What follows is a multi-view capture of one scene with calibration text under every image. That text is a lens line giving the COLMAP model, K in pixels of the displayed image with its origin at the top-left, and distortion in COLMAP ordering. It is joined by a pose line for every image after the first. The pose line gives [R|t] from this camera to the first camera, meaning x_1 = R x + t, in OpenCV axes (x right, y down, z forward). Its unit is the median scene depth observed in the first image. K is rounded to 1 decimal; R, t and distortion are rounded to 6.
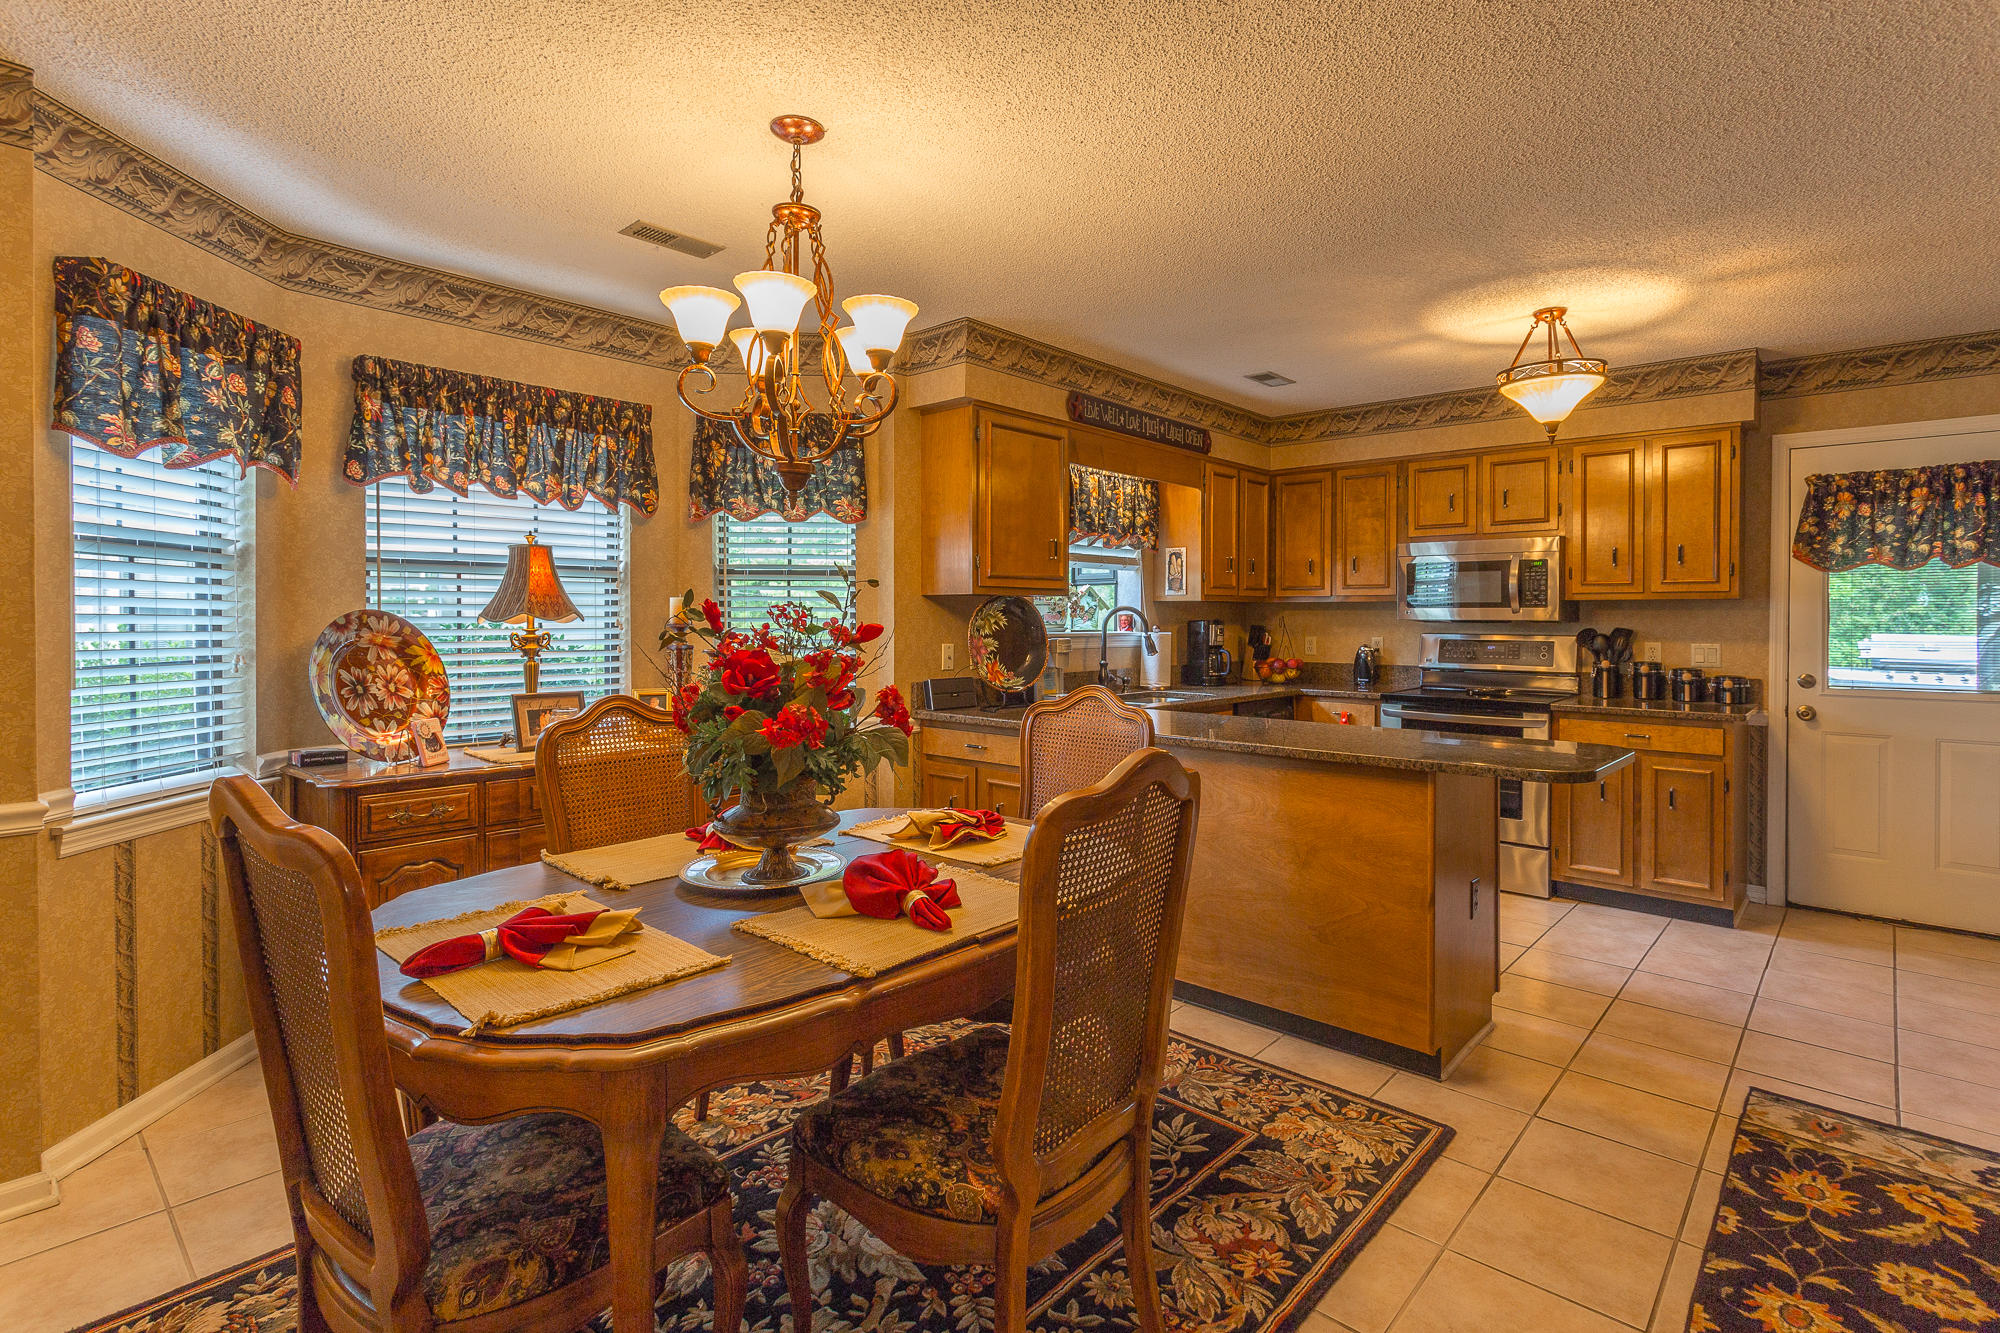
lens RADIAL K [[953.0, 0, 1012.4], [0, 953.0, 616.8], [0, 0, 1]] dist [-0.003039, 0.004085]
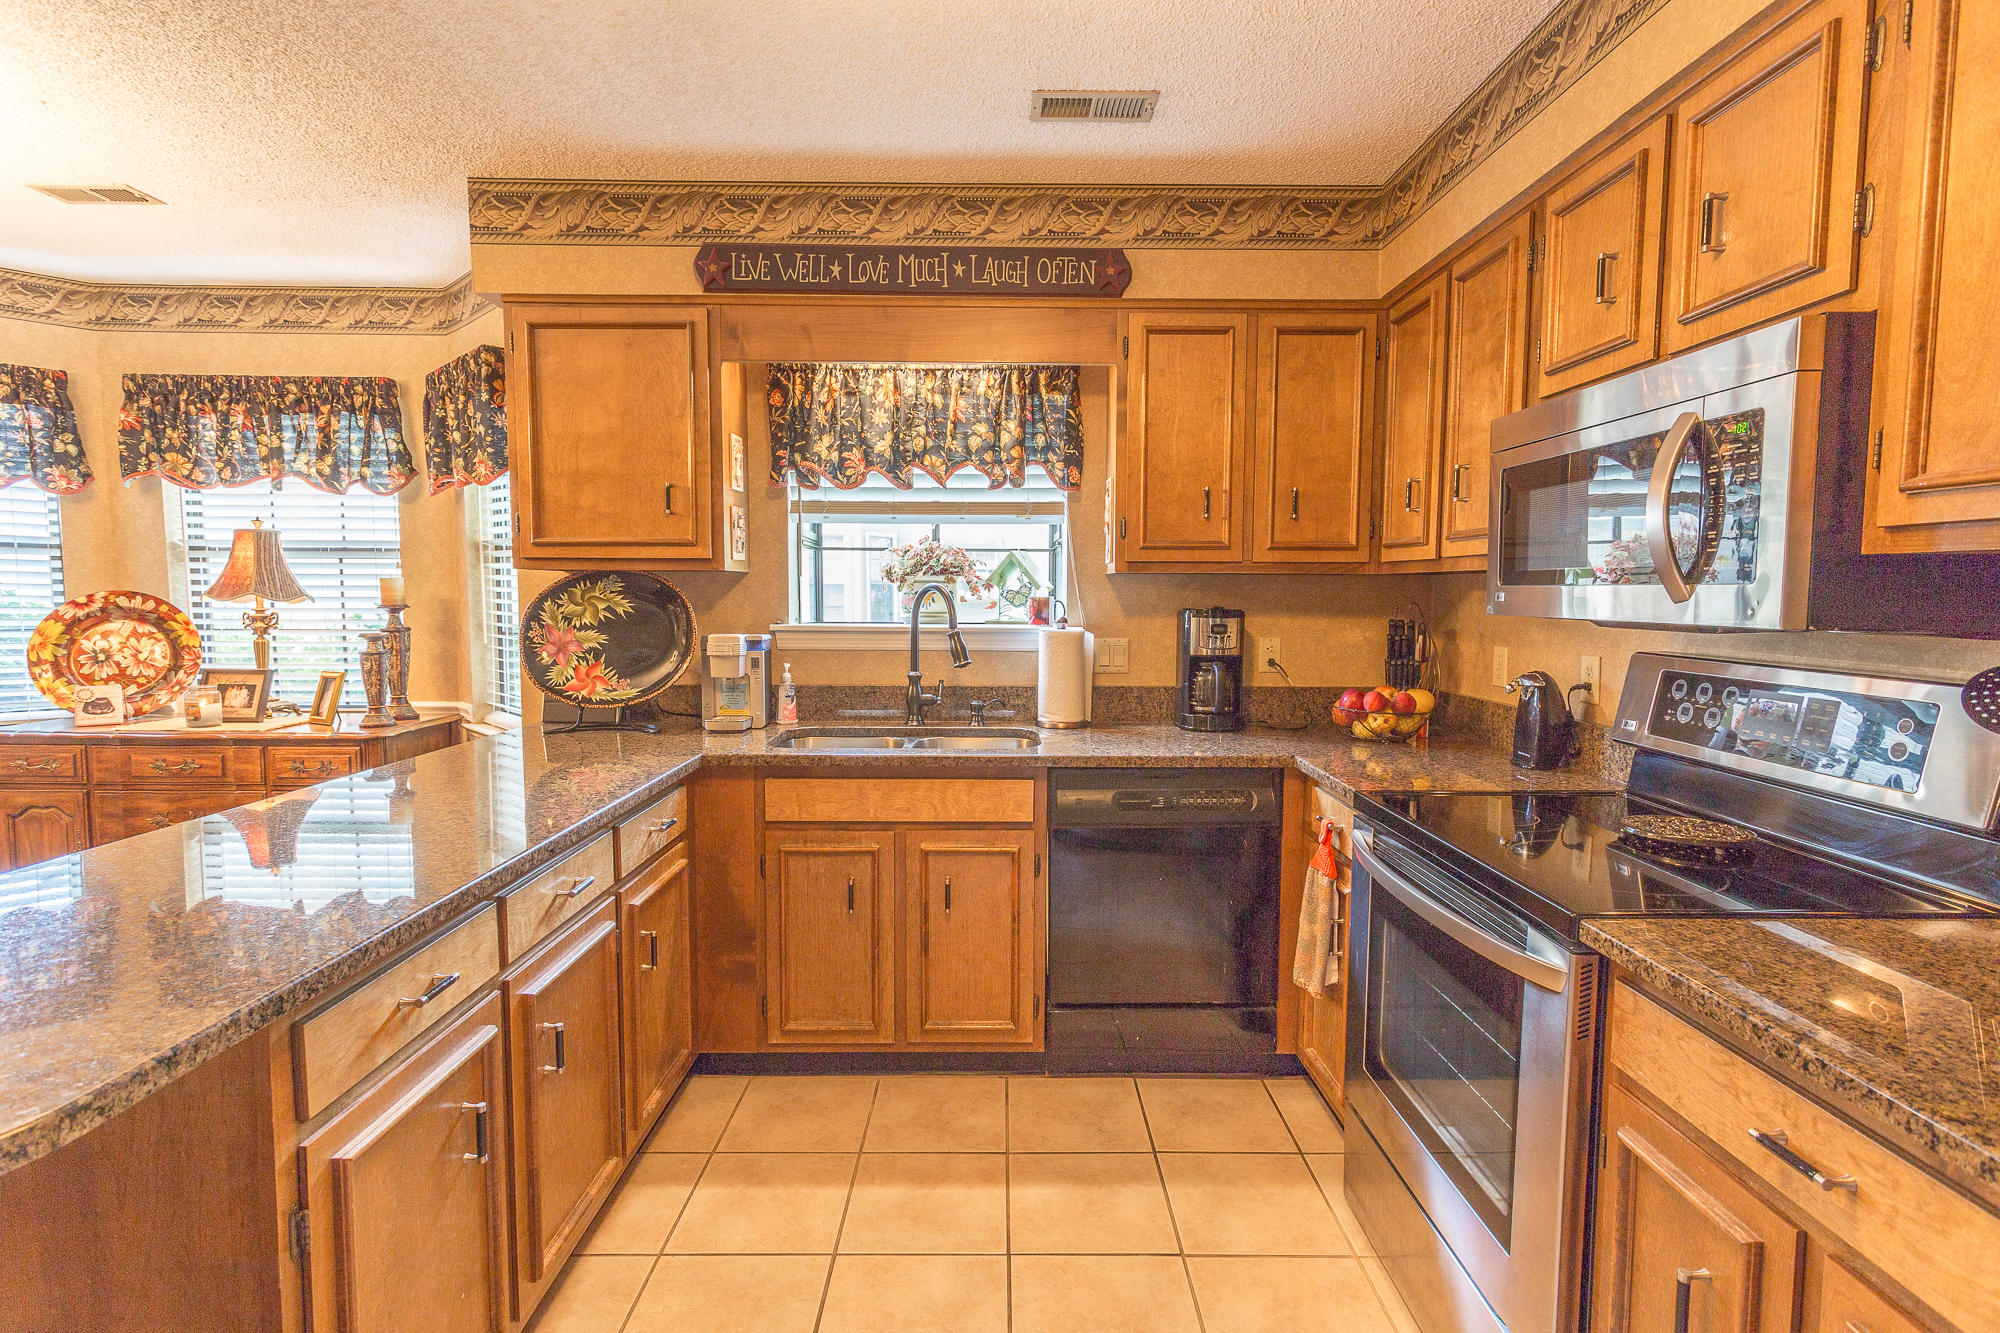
lens RADIAL K [[953.0, 0, 999.6], [0, 953.0, 660.8], [0, 0, 1]] dist [-0.003039, 0.004085]
pose [[0.679474, 0.053681, -0.731733, 0.823091], [-0.004904, 0.997630, 0.068634, -0.006010], [0.733683, -0.043047, 0.678126, 0.859272]]
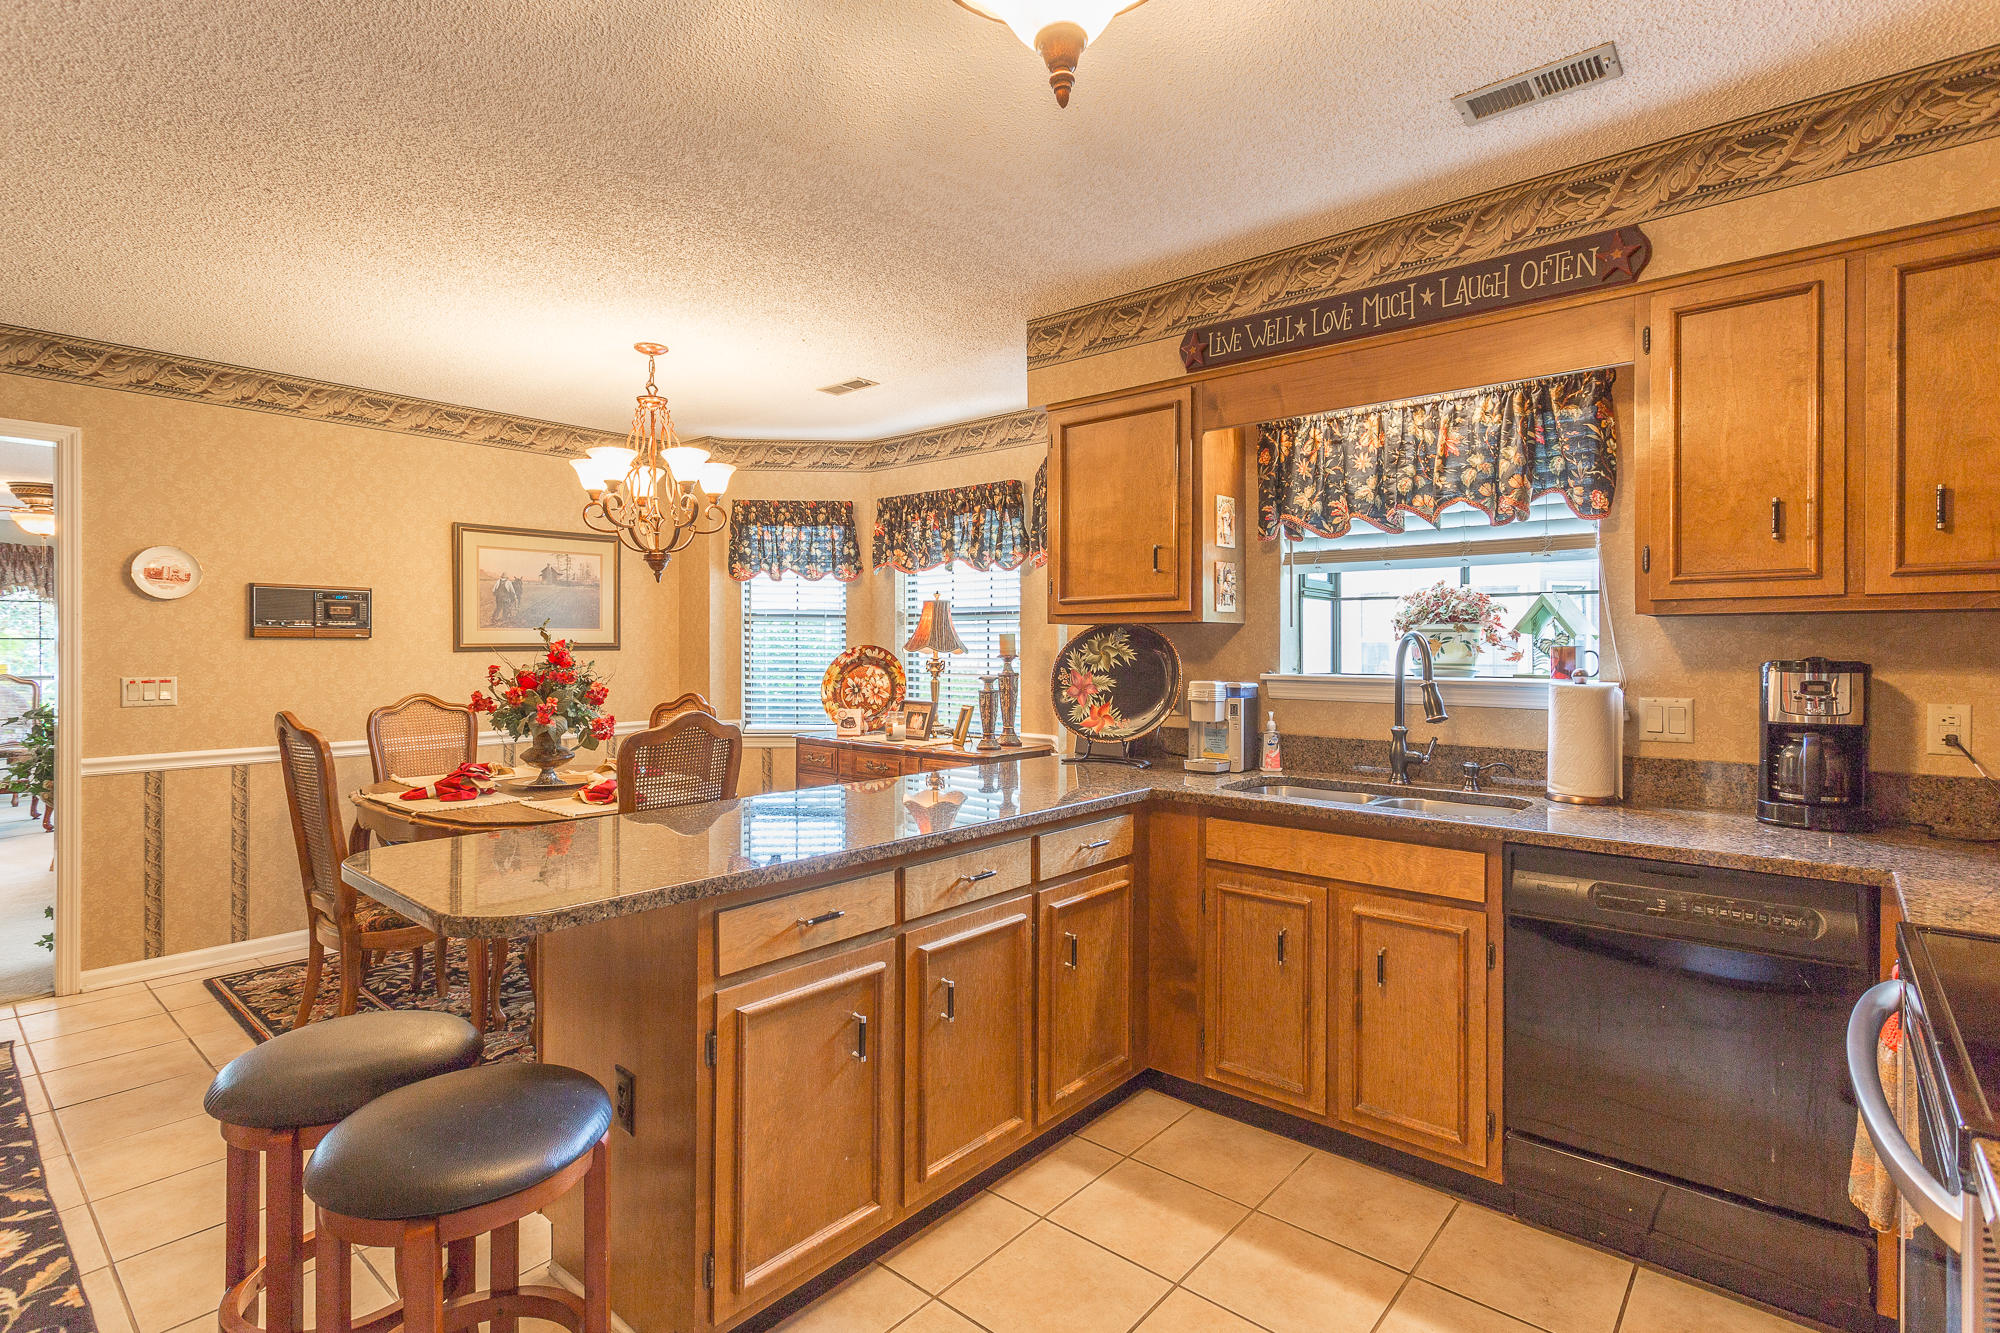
lens RADIAL K [[953.0, 0, 997.3], [0, 953.0, 649.0], [0, 0, 1]] dist [-0.003039, 0.004085]
pose [[0.028227, -0.001859, -0.999600, 0.934633], [-0.005535, 0.999983, -0.002016, 0.001822], [0.999586, 0.005590, 0.028216, 1.026604]]
